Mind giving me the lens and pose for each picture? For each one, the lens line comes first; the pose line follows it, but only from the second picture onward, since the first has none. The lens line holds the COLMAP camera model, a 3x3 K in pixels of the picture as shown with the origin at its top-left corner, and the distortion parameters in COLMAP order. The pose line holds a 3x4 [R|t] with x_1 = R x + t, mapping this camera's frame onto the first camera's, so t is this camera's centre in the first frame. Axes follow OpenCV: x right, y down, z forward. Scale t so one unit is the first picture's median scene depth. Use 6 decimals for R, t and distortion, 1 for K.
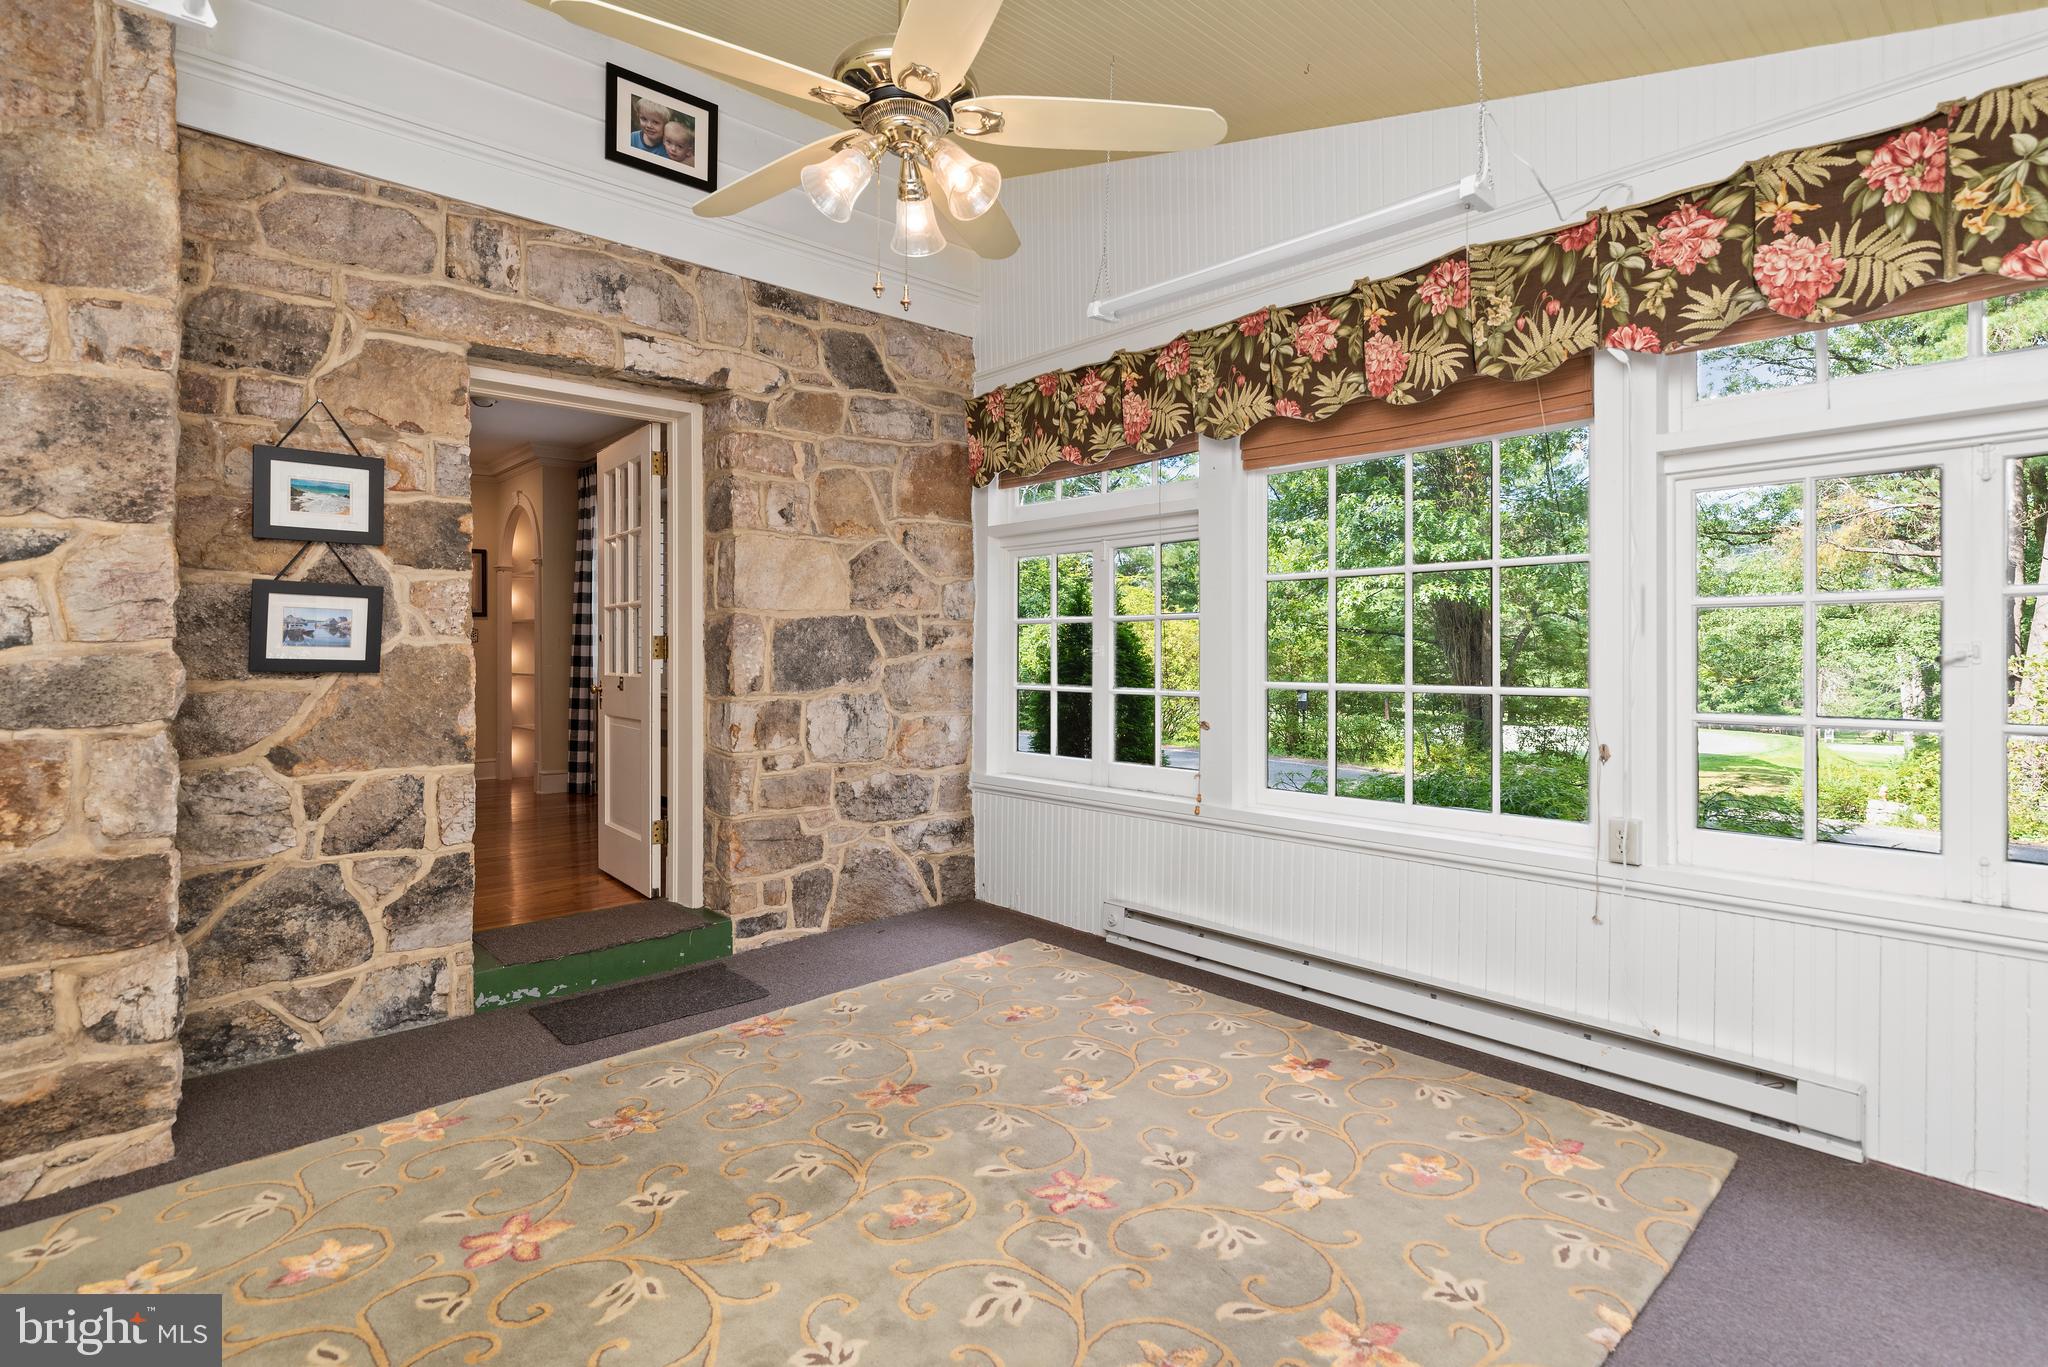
lens RADIAL K [[1006.7, 0, 1023.8], [0, 1006.7, 642.4], [0, 0, 1]] dist [0.000214, -0.001516]
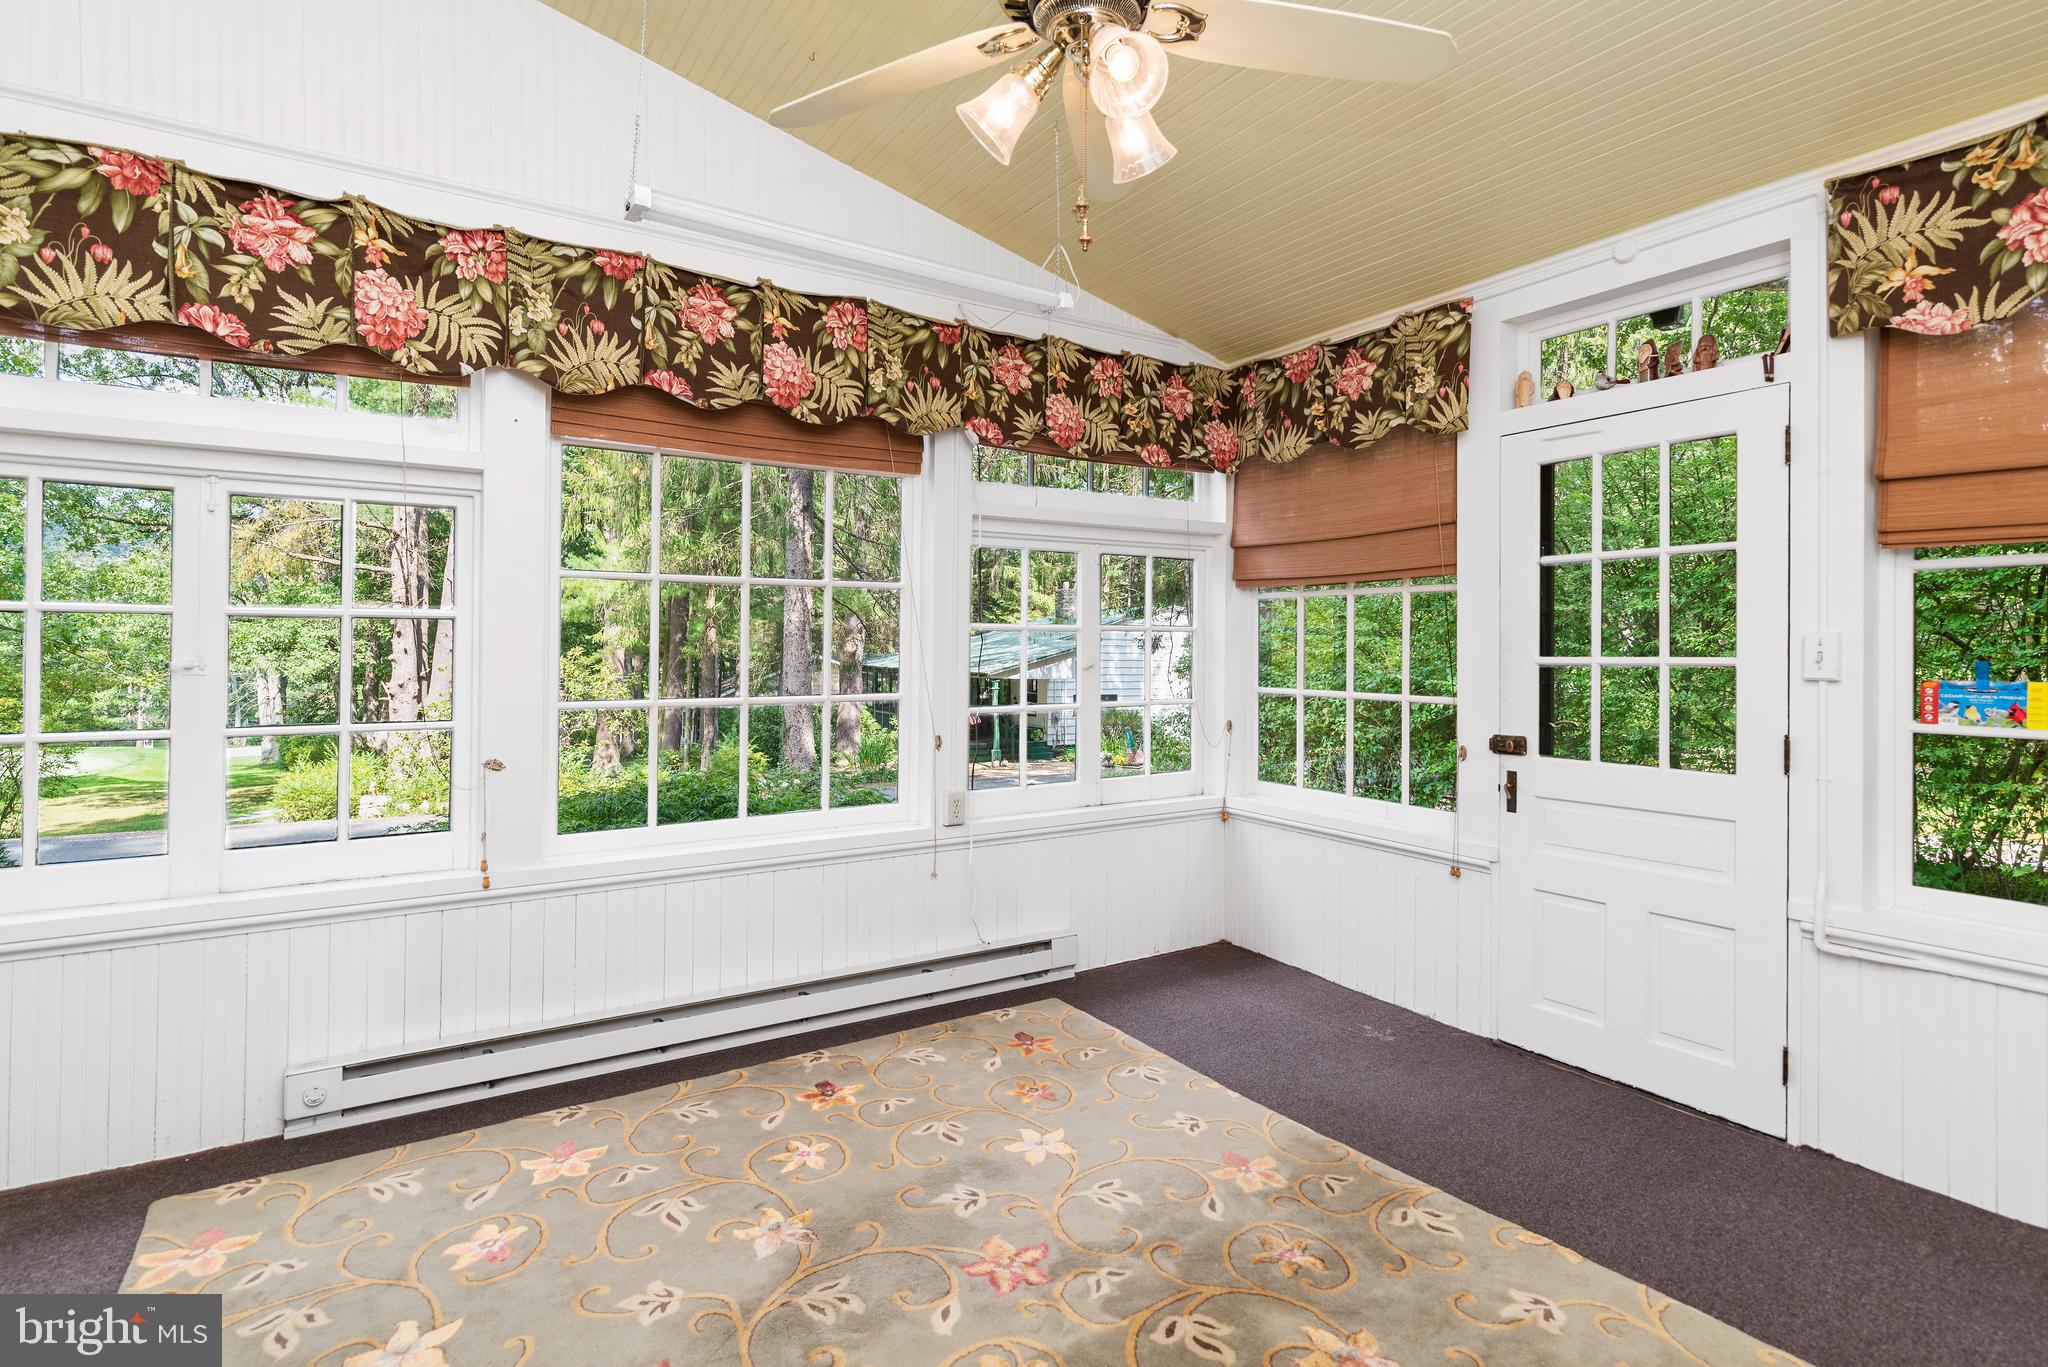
lens RADIAL K [[1006.7, 0, 1024.3], [0, 1006.7, 670.7], [0, 0, 1]] dist [0.000214, -0.001516]
pose [[0.170640, -0.002766, 0.985329, -0.574465], [0.000252, 0.999996, 0.002763, 0.013117], [-0.985333, -0.000223, 0.170640, 0.588042]]
